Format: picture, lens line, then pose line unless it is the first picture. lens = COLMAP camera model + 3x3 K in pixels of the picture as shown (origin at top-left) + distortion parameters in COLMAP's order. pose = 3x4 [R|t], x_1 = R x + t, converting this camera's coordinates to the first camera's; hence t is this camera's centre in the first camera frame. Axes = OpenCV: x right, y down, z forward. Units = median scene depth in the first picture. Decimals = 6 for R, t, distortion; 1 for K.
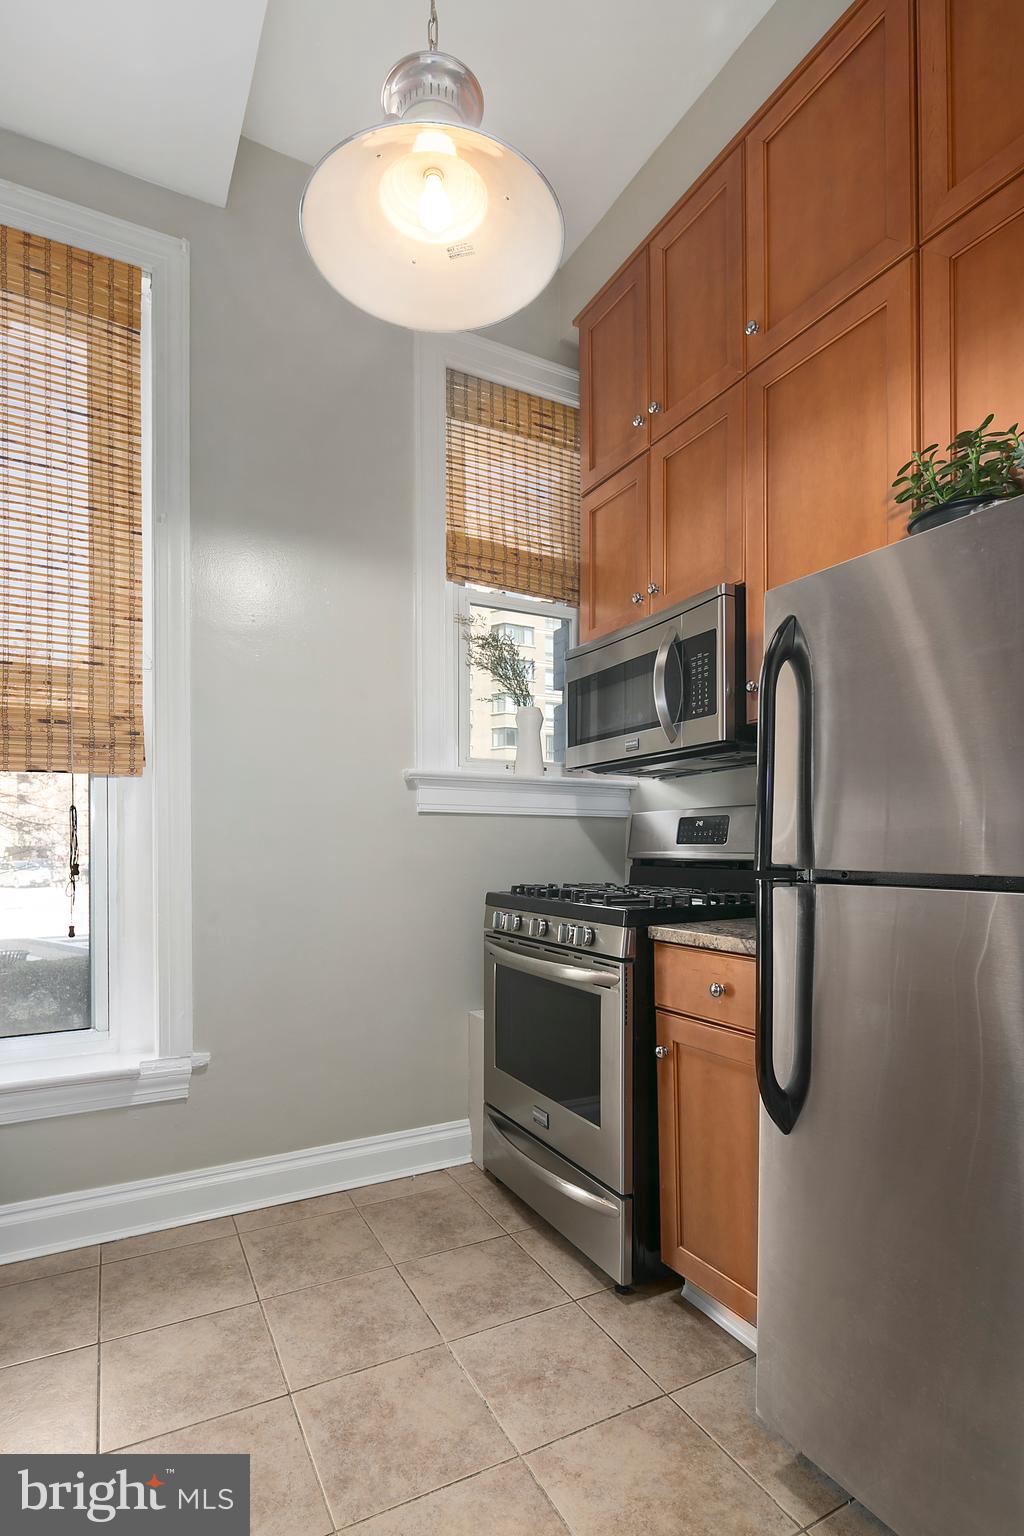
lens RADIAL K [[741.2, 0, 506.1], [0, 741.2, 856.0], [0, 0, 1]] dist [0.004802, -0.005337]
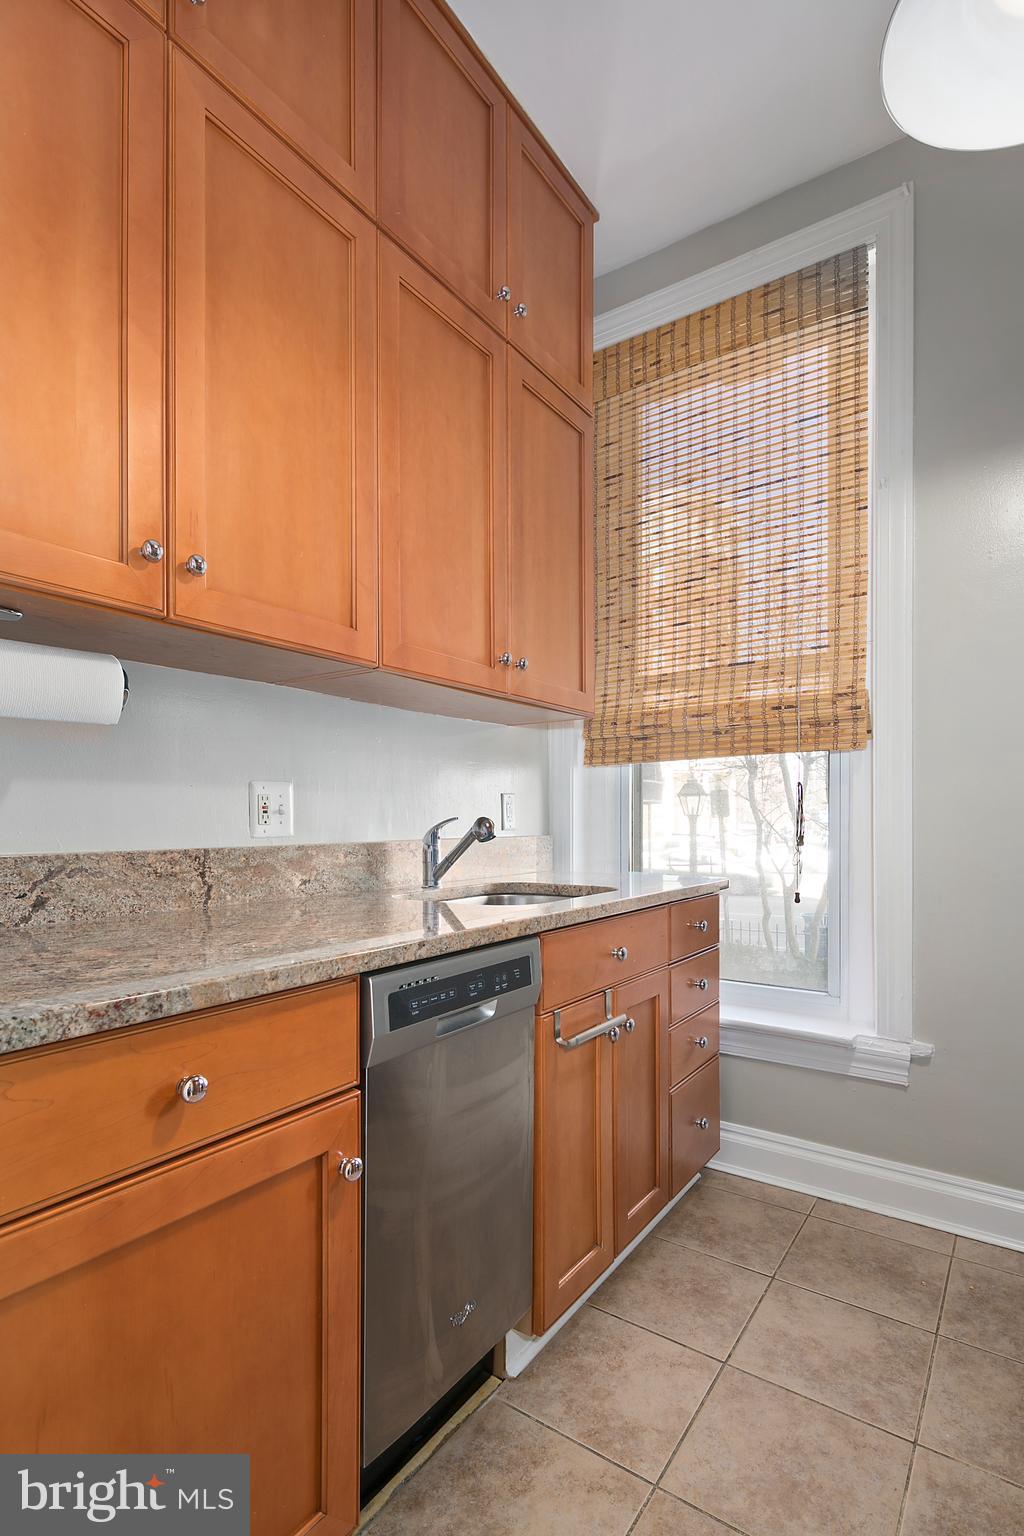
lens RADIAL K [[752.6, 0, 505.8], [0, 752.6, 822.4], [0, 0, 1]] dist [0.004161, -0.005280]
pose [[0.460833, 0.003863, -0.887478, 0.187392], [-0.011078, 0.999938, -0.001399, -0.002453], [0.887418, 0.010476, 0.460847, 0.104831]]
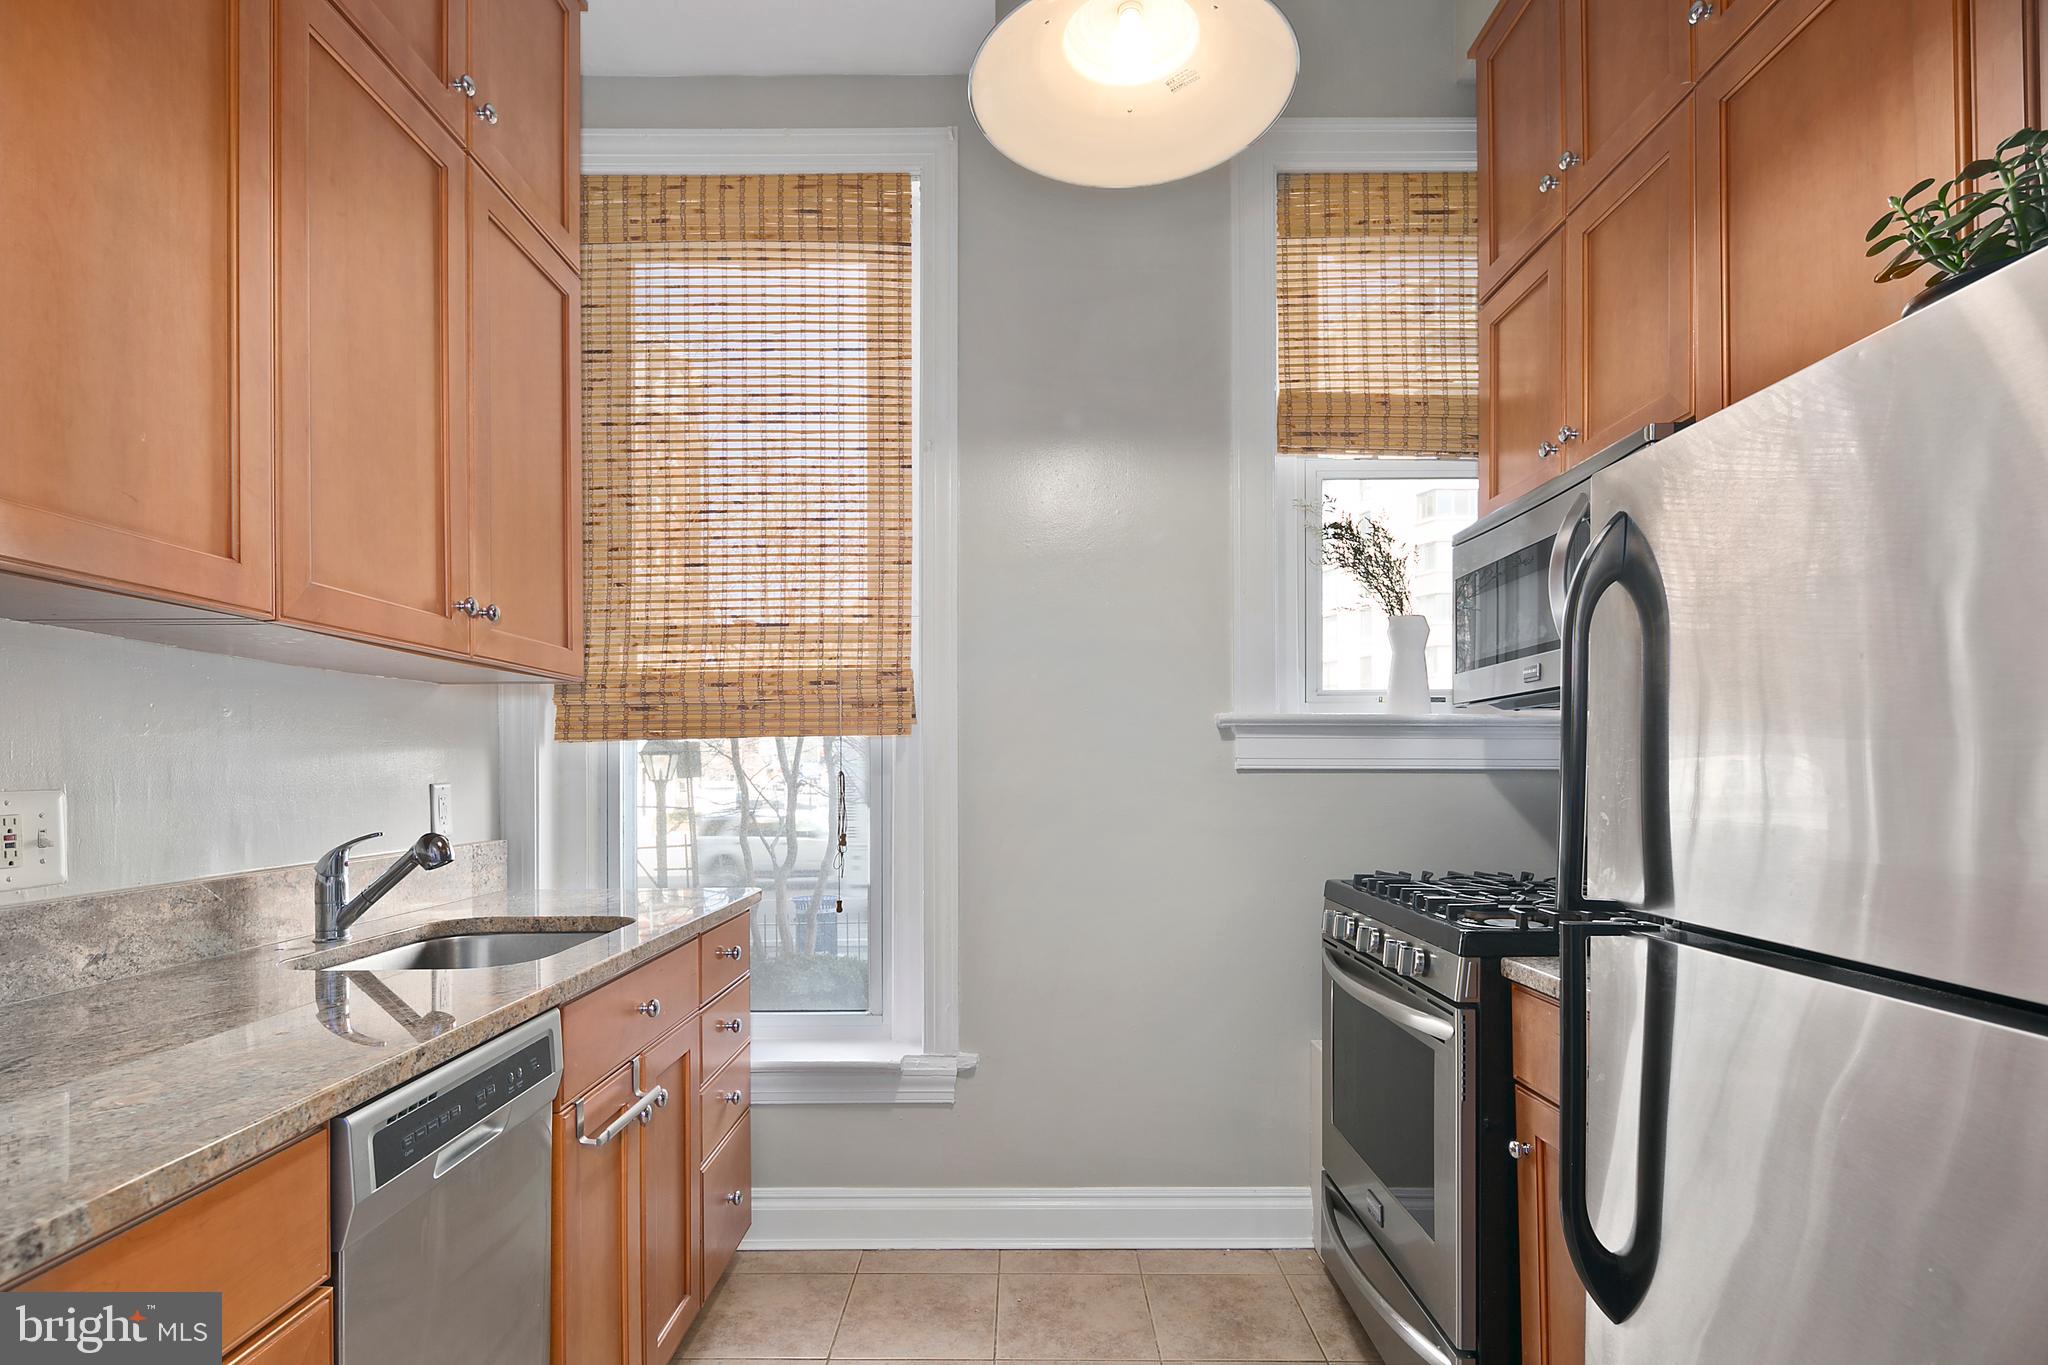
lens RADIAL K [[988.3, 0, 1023.8], [0, 988.3, 778.0], [0, 0, 1]] dist [0.004802, -0.005337]
pose [[0.887153, 0.001023, -0.461474, 0.183114], [-0.005042, 0.999959, -0.007475, -0.048855], [0.461448, 0.008958, 0.887122, 0.003880]]
